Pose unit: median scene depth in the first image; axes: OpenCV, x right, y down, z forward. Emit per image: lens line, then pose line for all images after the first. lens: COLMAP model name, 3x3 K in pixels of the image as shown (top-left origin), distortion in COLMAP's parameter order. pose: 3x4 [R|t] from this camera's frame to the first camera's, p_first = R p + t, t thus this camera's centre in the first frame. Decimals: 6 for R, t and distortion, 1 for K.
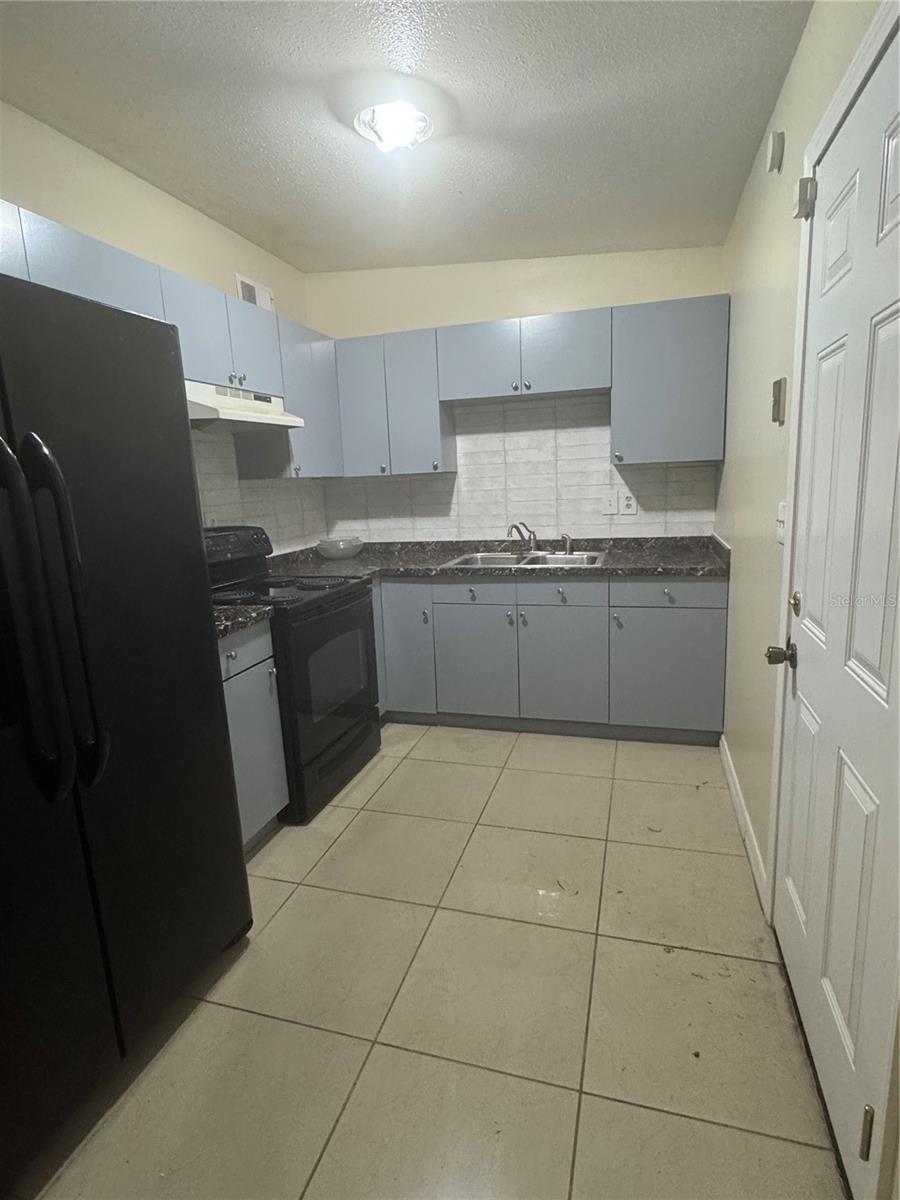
lens RADIAL K [[618.6, 0, 450.0], [0, 618.6, 600.0], [0, 0, 1]] dist [0.000511, -0.006738]
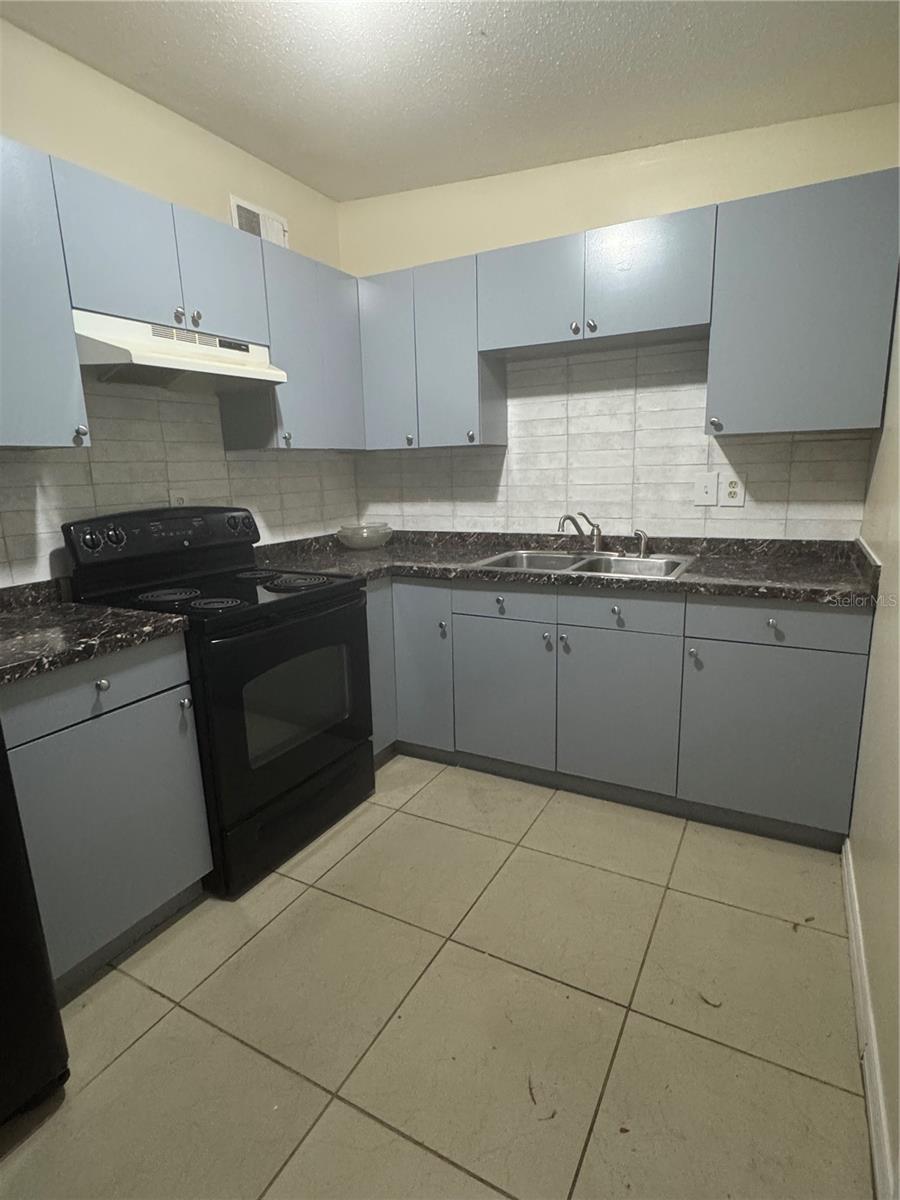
lens RADIAL K [[618.6, 0, 450.0], [0, 618.6, 600.0], [0, 0, 1]] dist [0.000511, -0.006738]
pose [[0.978790, 0.059123, -0.196148, 0.116557], [-0.053862, 0.998034, 0.032052, -0.034978], [0.197657, -0.020807, 0.980050, 0.228059]]
